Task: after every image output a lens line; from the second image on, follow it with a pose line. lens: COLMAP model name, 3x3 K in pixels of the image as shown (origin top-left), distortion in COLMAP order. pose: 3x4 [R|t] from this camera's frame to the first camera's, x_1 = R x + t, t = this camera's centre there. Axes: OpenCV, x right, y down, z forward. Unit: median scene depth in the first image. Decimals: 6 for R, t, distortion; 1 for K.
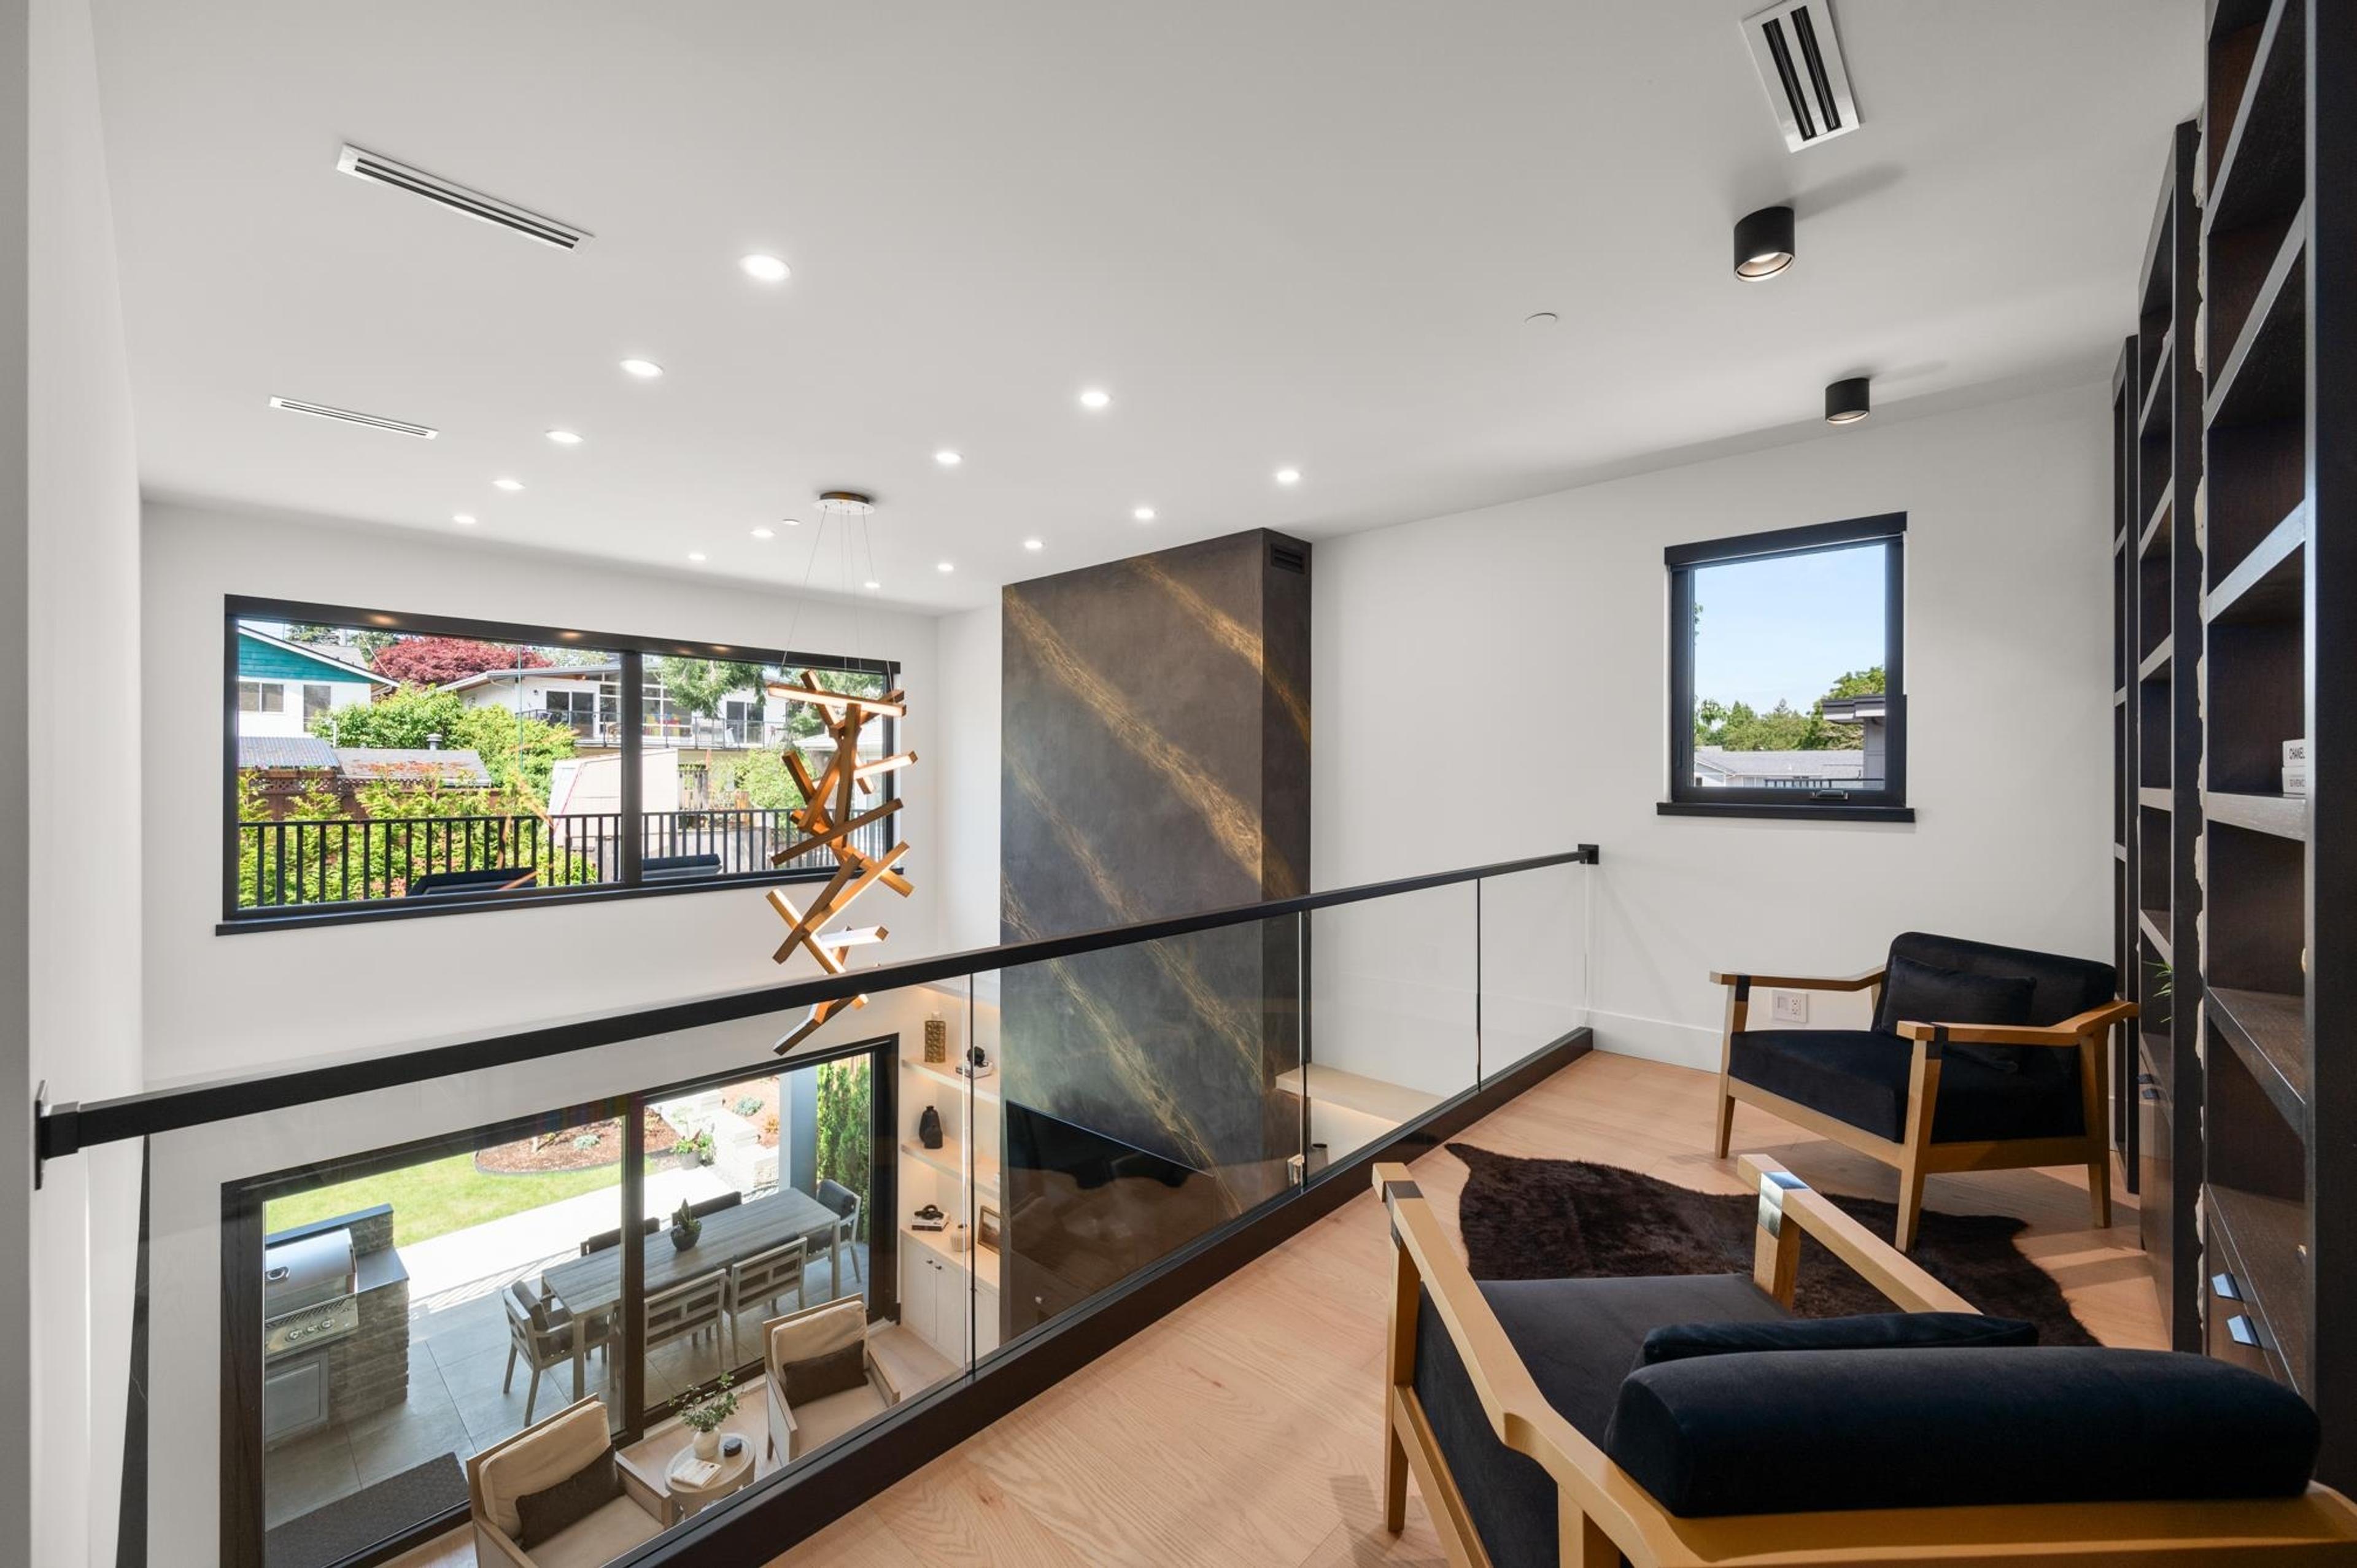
lens RADIAL K [[931.0, 0, 1174.9], [0, 931.0, 775.5], [0, 0, 1]] dist [-0.001675, 0.000464]
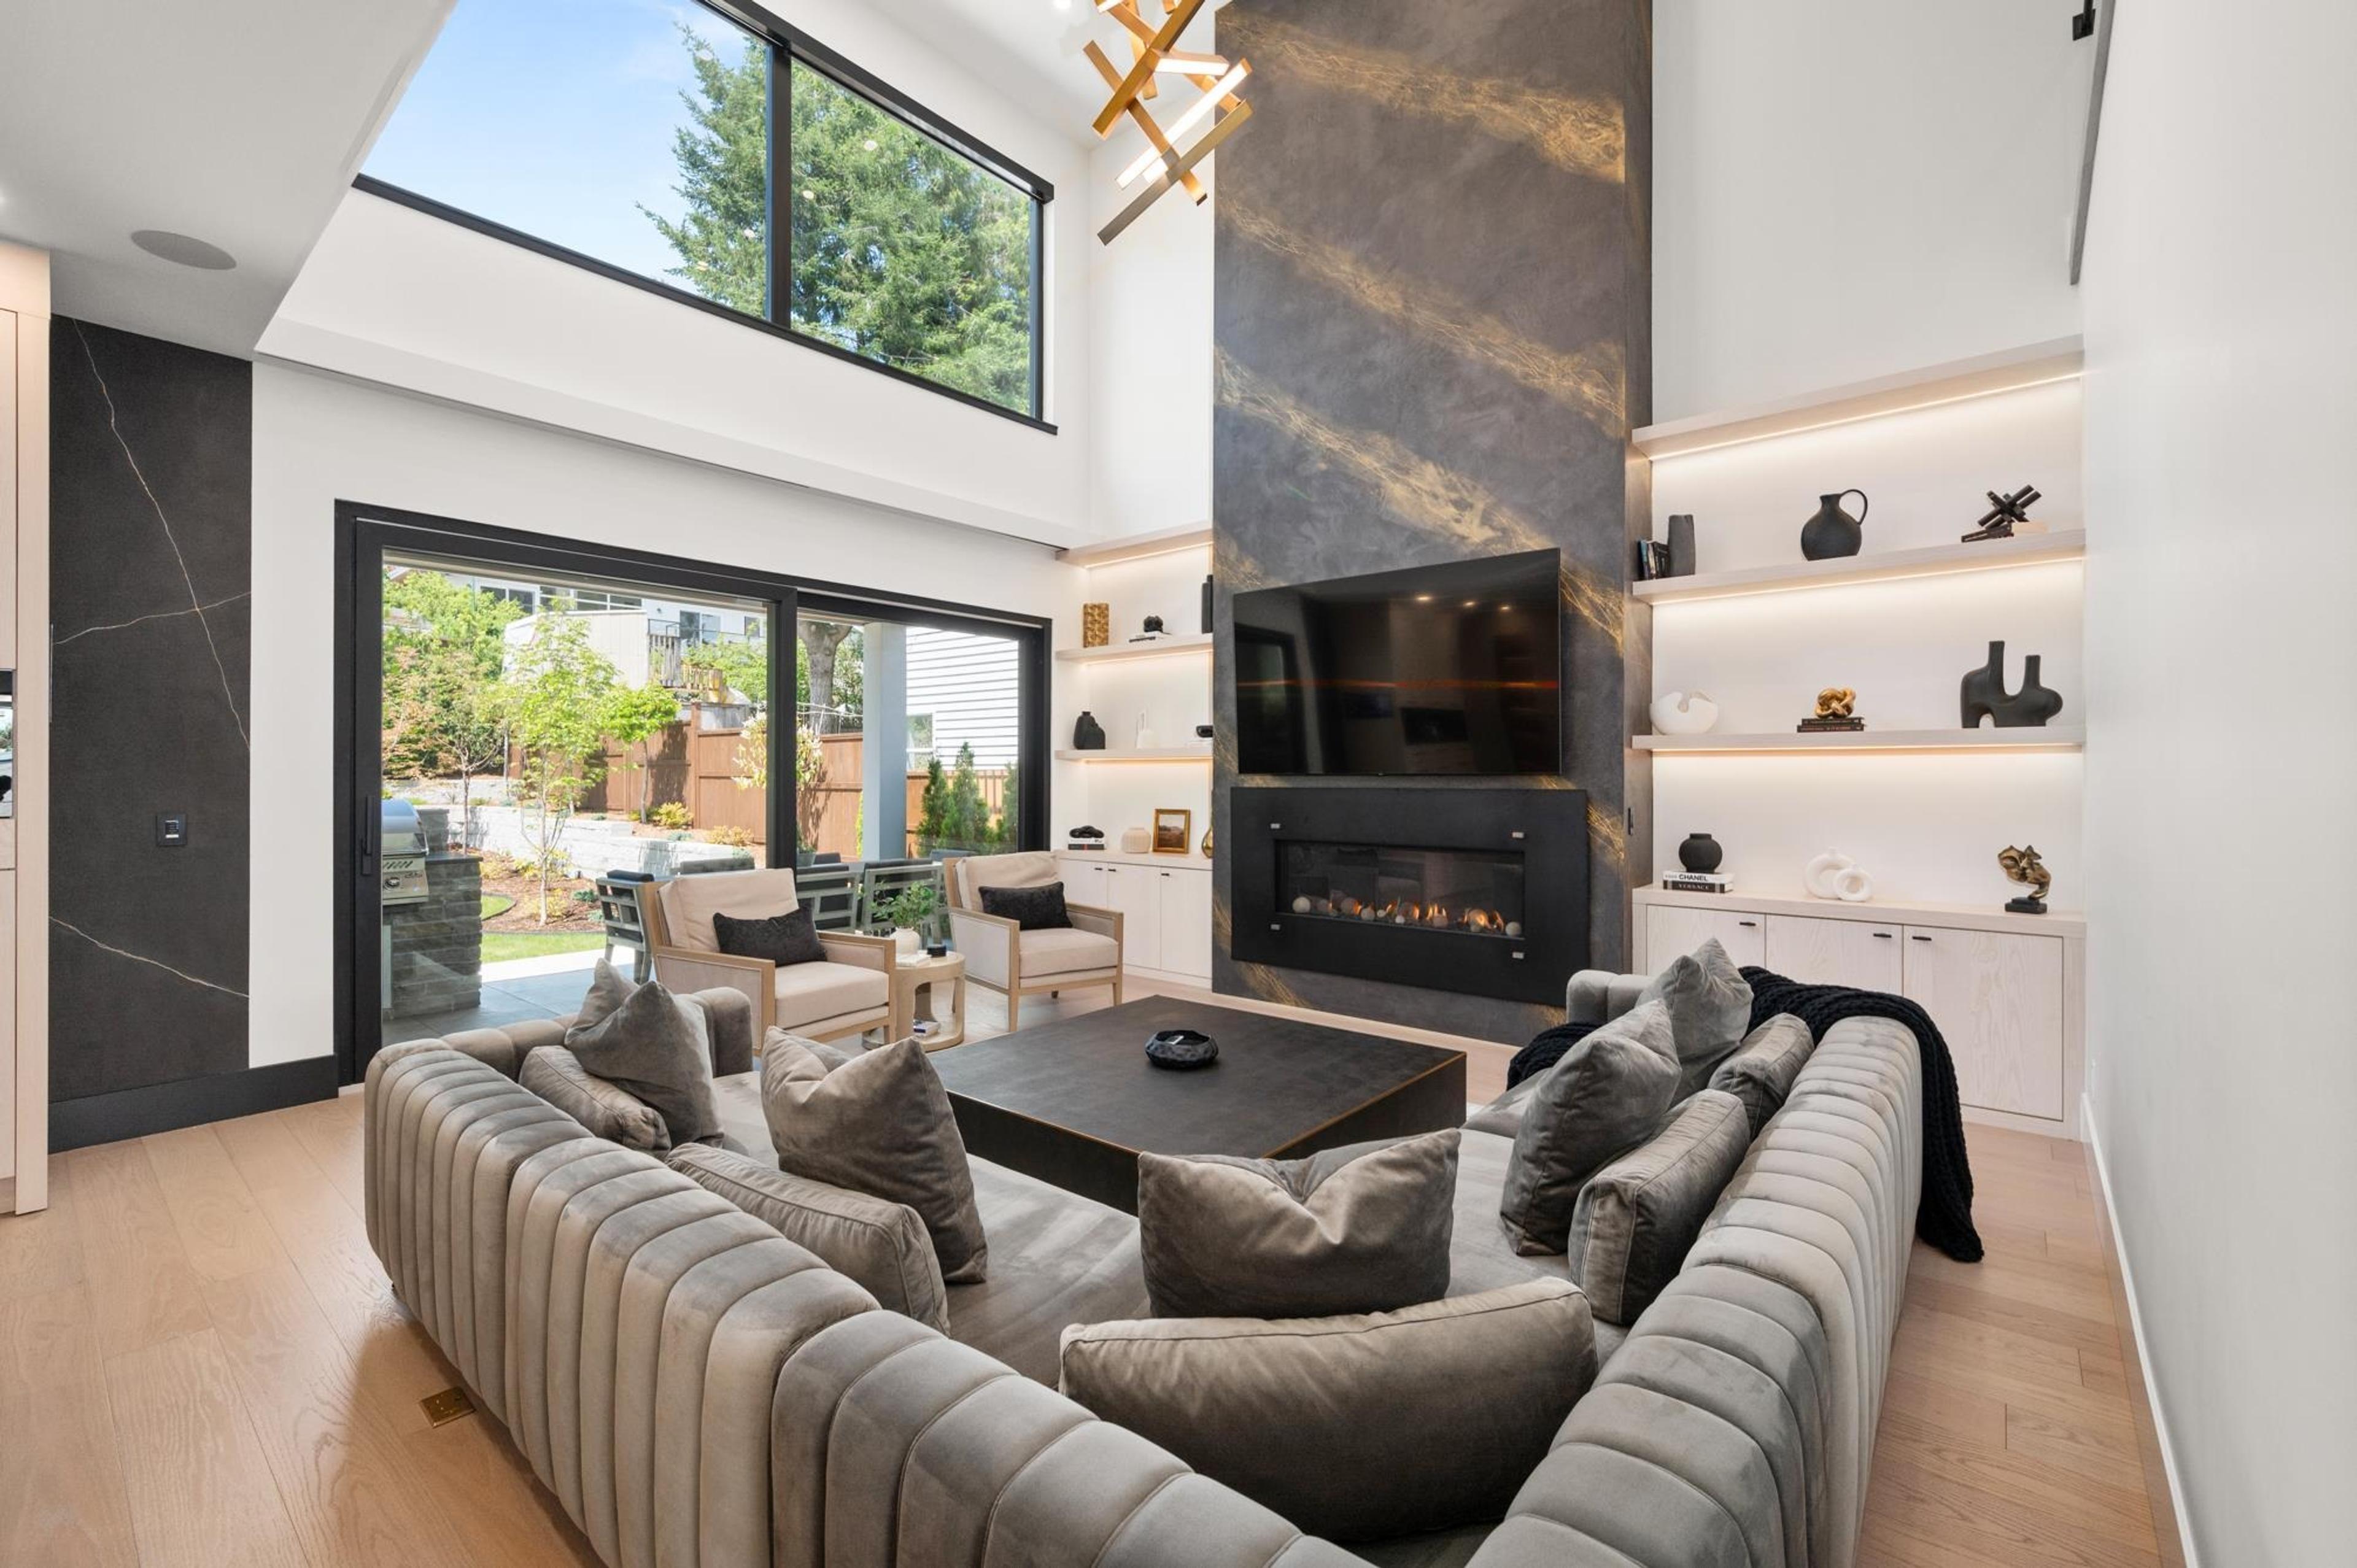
lens RADIAL K [[991.5, 0, 1176.5], [0, 991.5, 772.4], [0, 0, 1]] dist [-0.000584, -0.000372]
pose [[0.999083, 0.000244, 0.042811, -0.287459], [-0.000279, 1.000000, 0.000816, 0.539468], [-0.042811, -0.000827, 0.999083, 0.113722]]
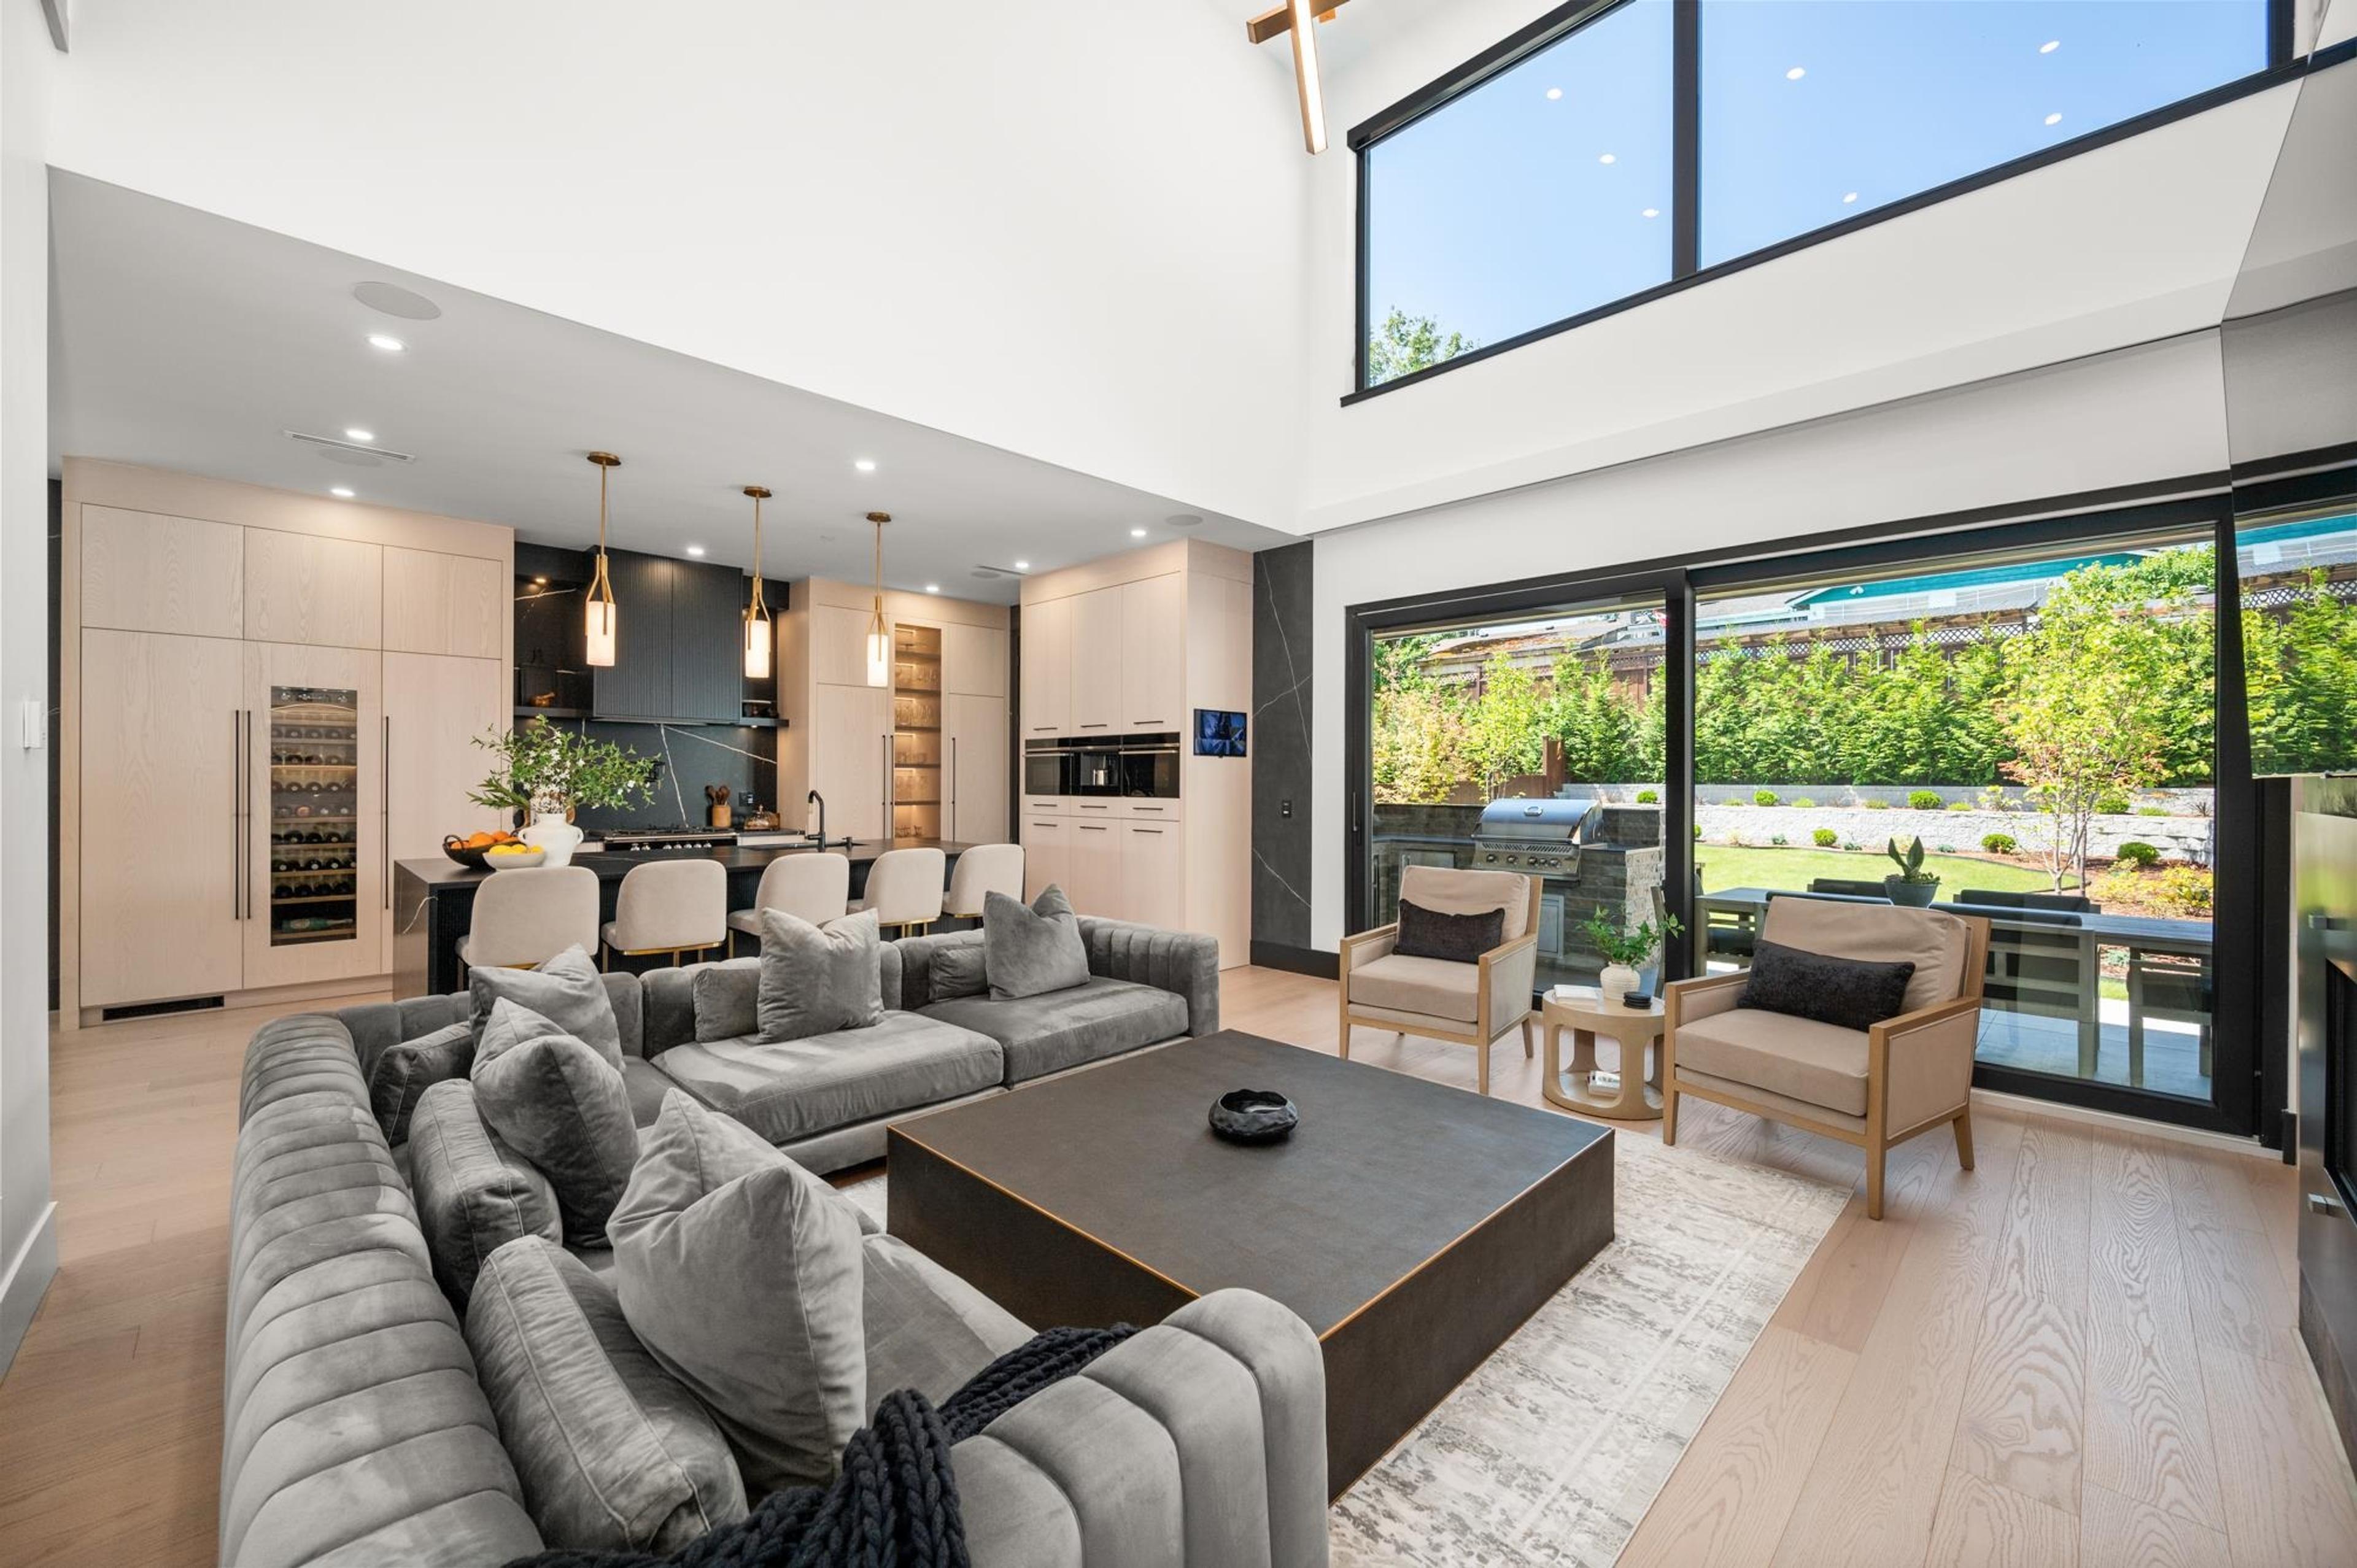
lens RADIAL K [[923.3, 0, 1178.5], [0, 923.3, 784.0], [0, 0, 1]] dist [-0.002923, -0.000014]
pose [[-0.052648, 0.006102, -0.998595, 0.180066], [0.000362, 0.999981, 0.006092, 0.540340], [0.998613, -0.000041, -0.052649, 0.687519]]
